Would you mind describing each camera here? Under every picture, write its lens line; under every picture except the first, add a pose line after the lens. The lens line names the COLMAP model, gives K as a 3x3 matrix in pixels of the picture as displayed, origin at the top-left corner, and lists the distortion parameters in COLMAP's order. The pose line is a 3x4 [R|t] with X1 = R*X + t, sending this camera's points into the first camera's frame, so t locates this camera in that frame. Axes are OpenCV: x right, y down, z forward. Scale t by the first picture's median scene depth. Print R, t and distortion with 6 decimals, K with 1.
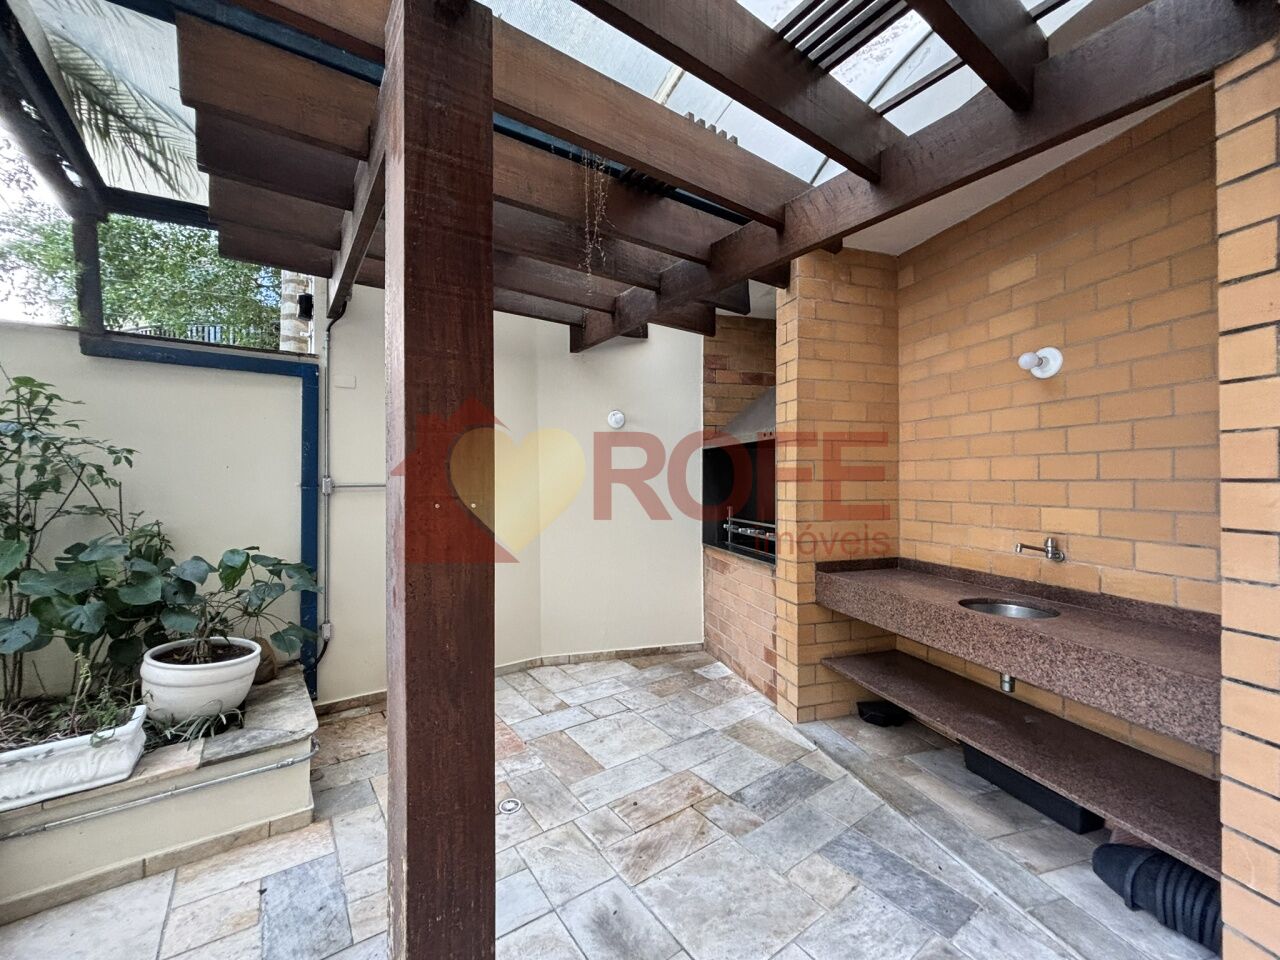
lens RADIAL K [[517.3, 0, 646.9], [0, 517.3, 477.3], [0, 0, 1]] dist [0.002209, 0.001088]
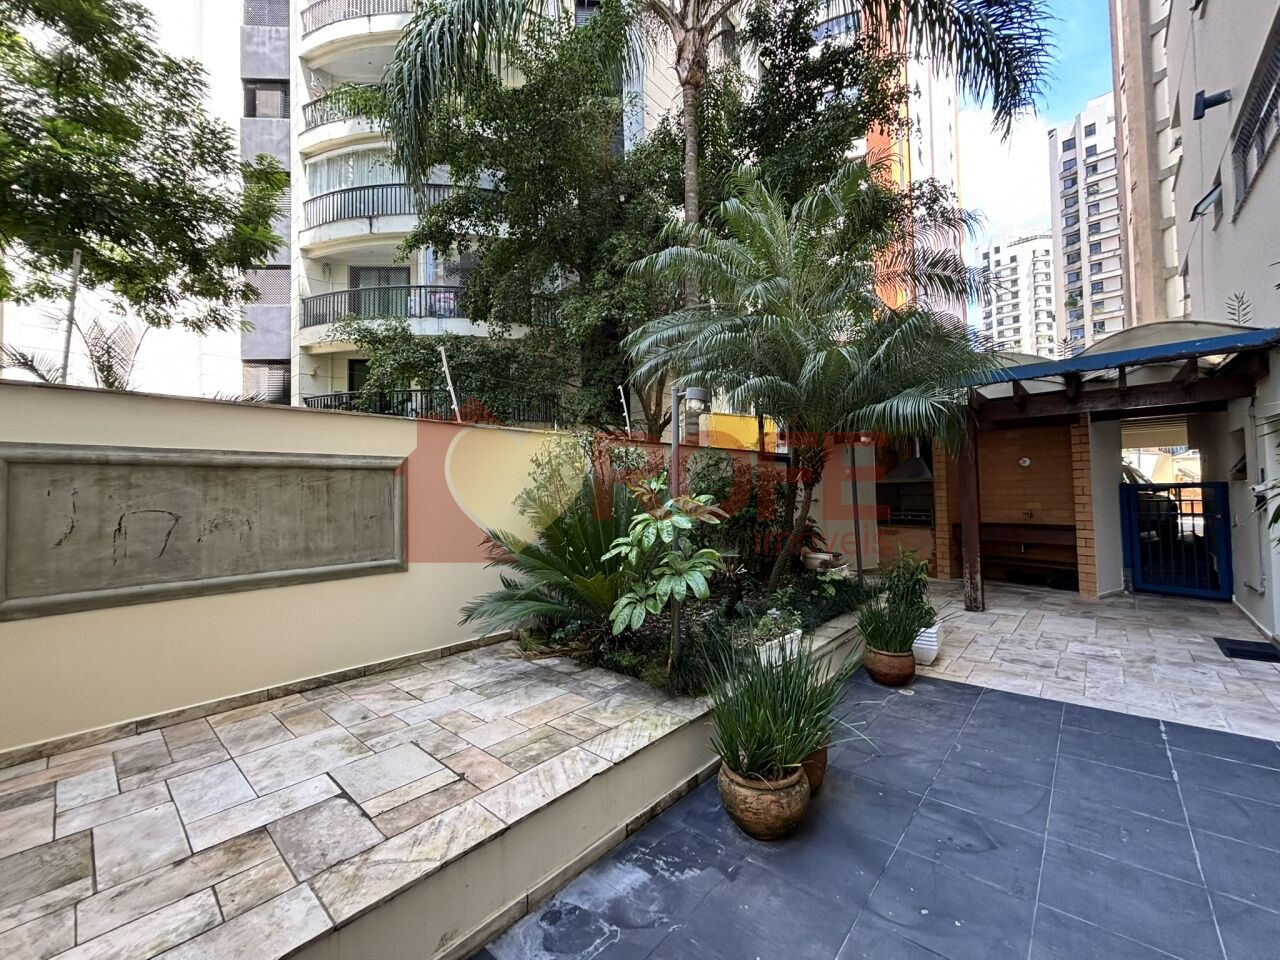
lens RADIAL K [[517.3, 0, 644.2], [0, 517.3, 479.0], [0, 0, 1]] dist [0.002209, 0.001088]
pose [[0.977419, -0.013776, 0.210863, -2.021864], [0.021829, 0.999117, -0.035910, -0.026431], [-0.210182, 0.039702, 0.976856, -1.533848]]
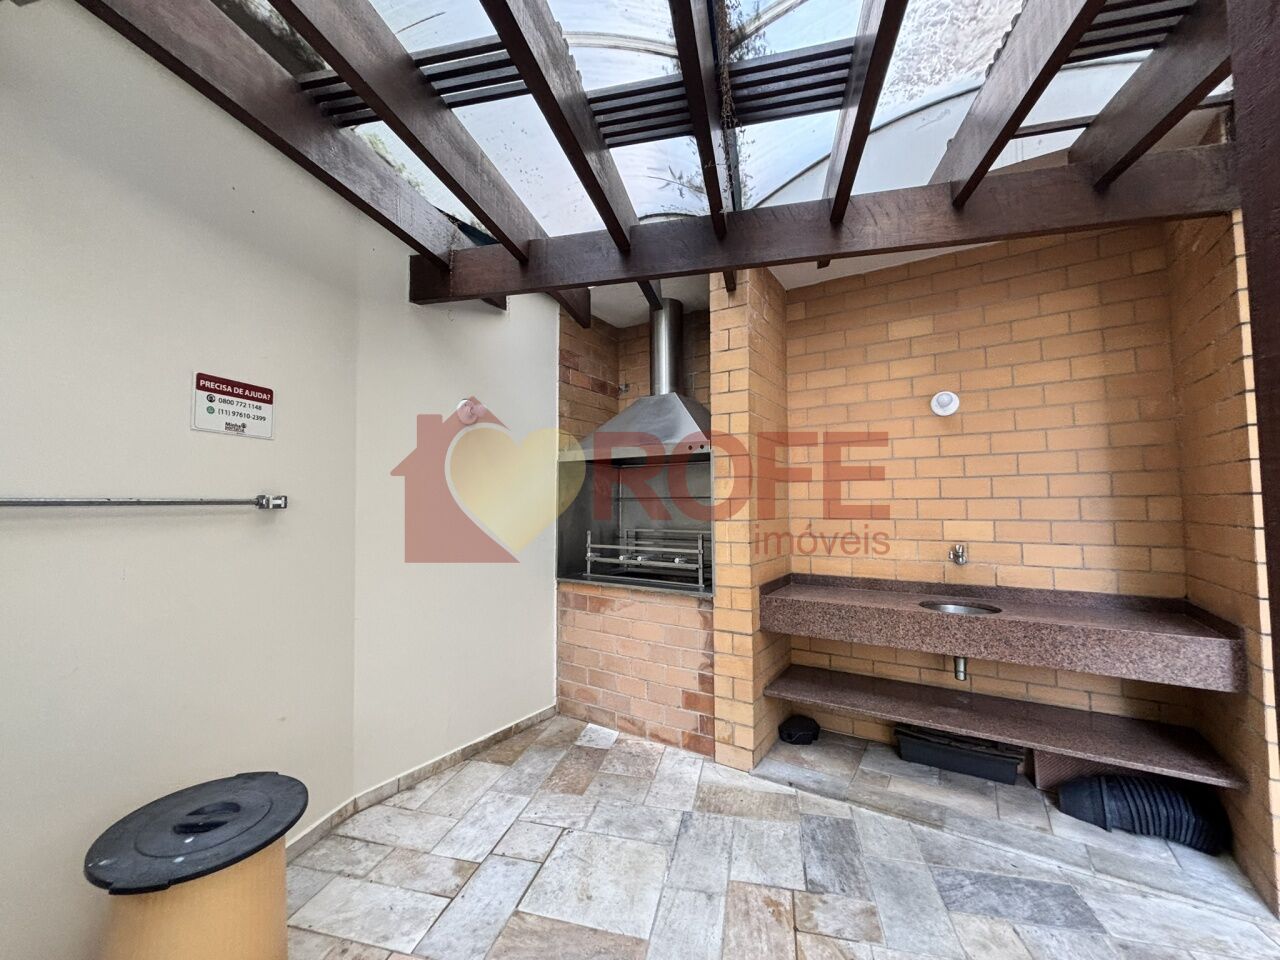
lens RADIAL K [[517.3, 0, 634.6], [0, 517.3, 476.3], [0, 0, 1]] dist [0.002209, 0.001088]
pose [[0.759423, 0.036678, 0.649562, -0.466455], [-0.002378, 0.998559, -0.053605, 0.016712], [-0.650593, 0.039164, 0.758416, 0.432304]]
